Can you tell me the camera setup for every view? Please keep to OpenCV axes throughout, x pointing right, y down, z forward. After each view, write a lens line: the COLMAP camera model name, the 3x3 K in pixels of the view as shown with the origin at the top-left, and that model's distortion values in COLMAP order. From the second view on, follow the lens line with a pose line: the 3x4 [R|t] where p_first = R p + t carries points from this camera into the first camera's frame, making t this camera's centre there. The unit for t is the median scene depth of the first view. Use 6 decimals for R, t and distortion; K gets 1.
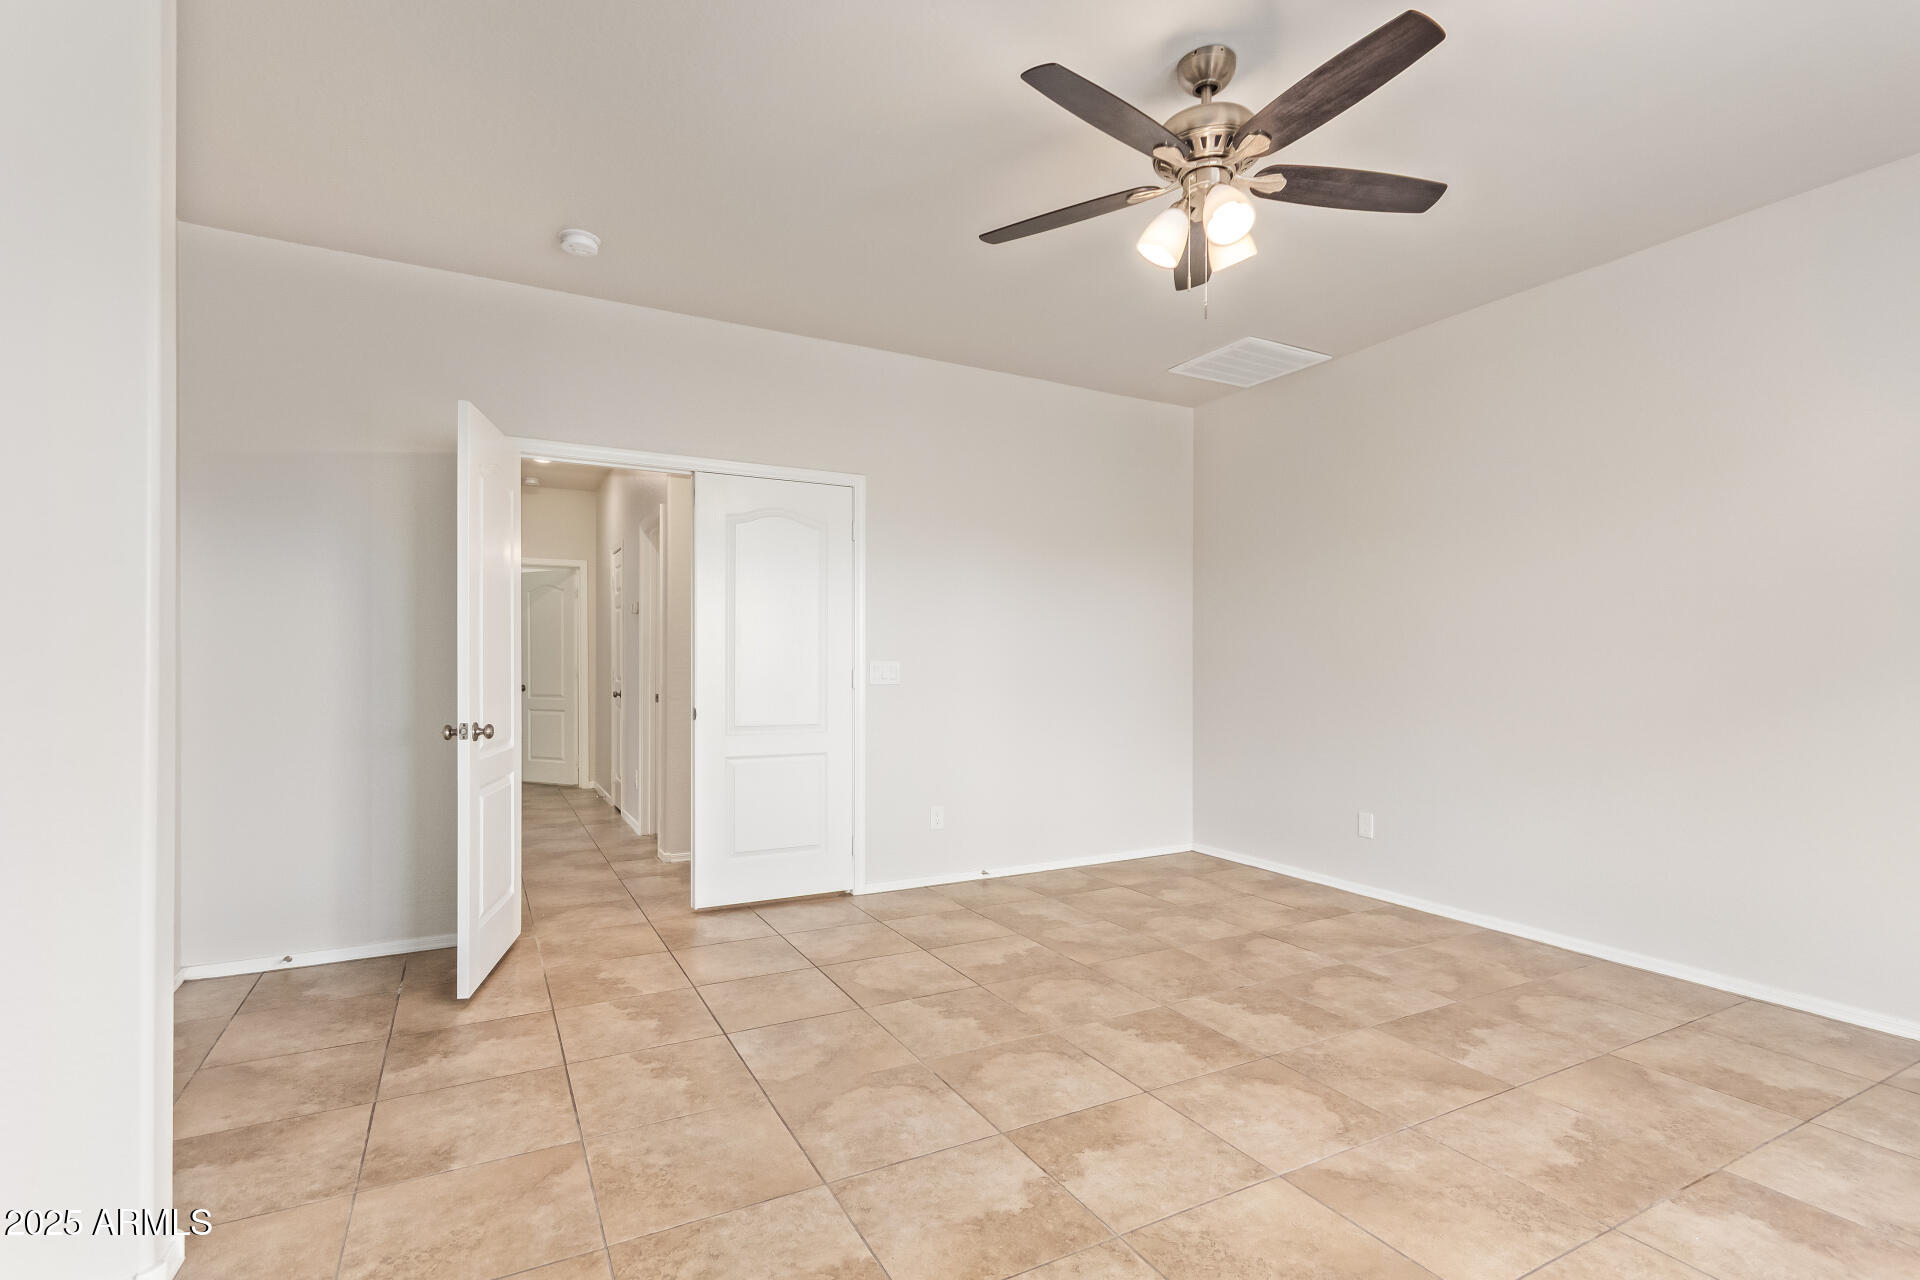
lens RADIAL K [[902.7, 0, 960.9], [0, 902.7, 660.8], [0, 0, 1]] dist [0.002258, 0.006455]
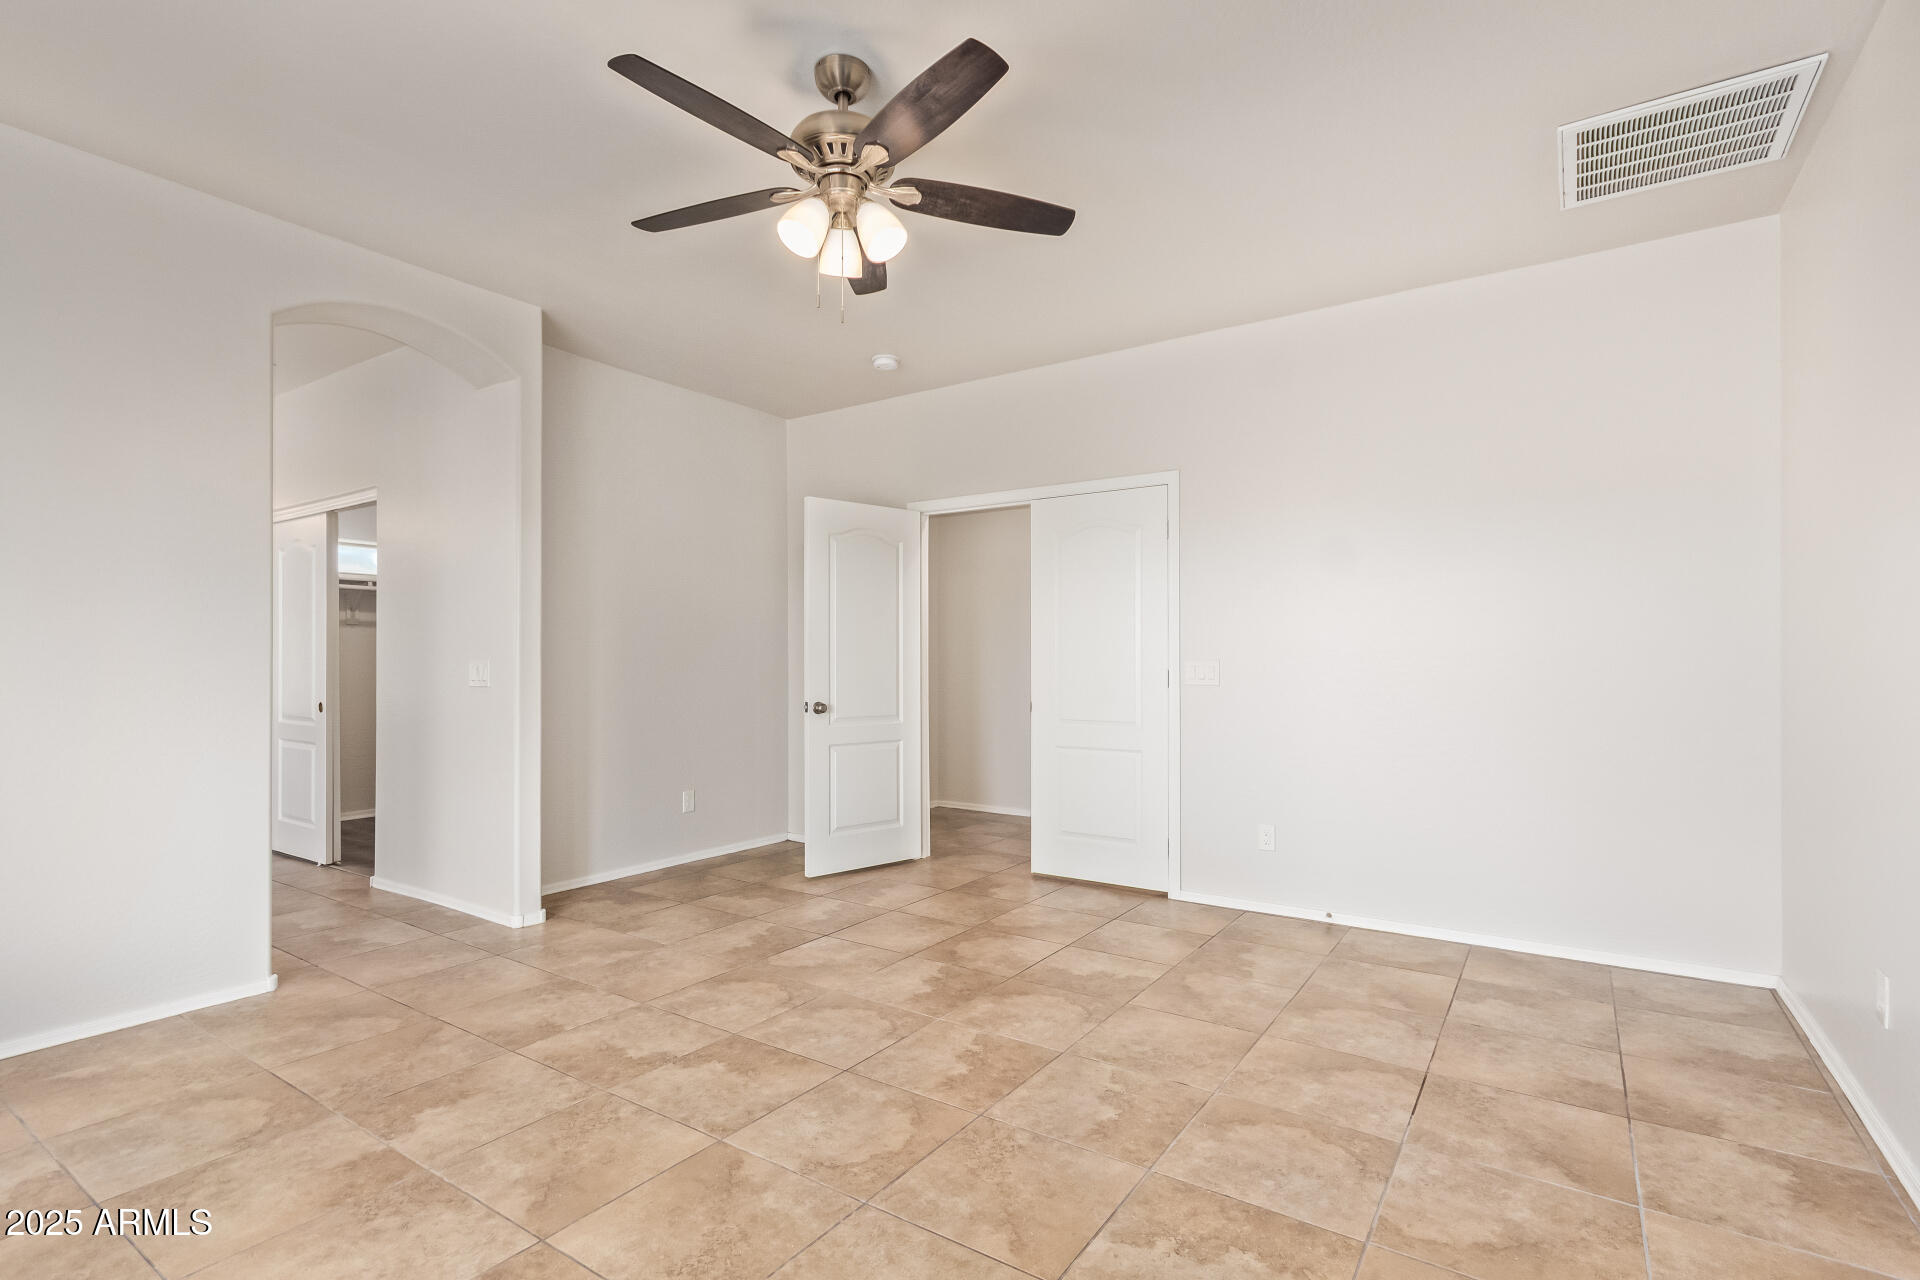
lens RADIAL K [[902.7, 0, 960.9], [0, 902.7, 660.8], [0, 0, 1]] dist [0.002258, 0.006455]
pose [[0.462934, -0.004196, -0.886383, 0.852752], [0.004877, 0.999986, -0.002187, 0.001833], [0.886379, -0.003311, 0.462948, 0.449336]]
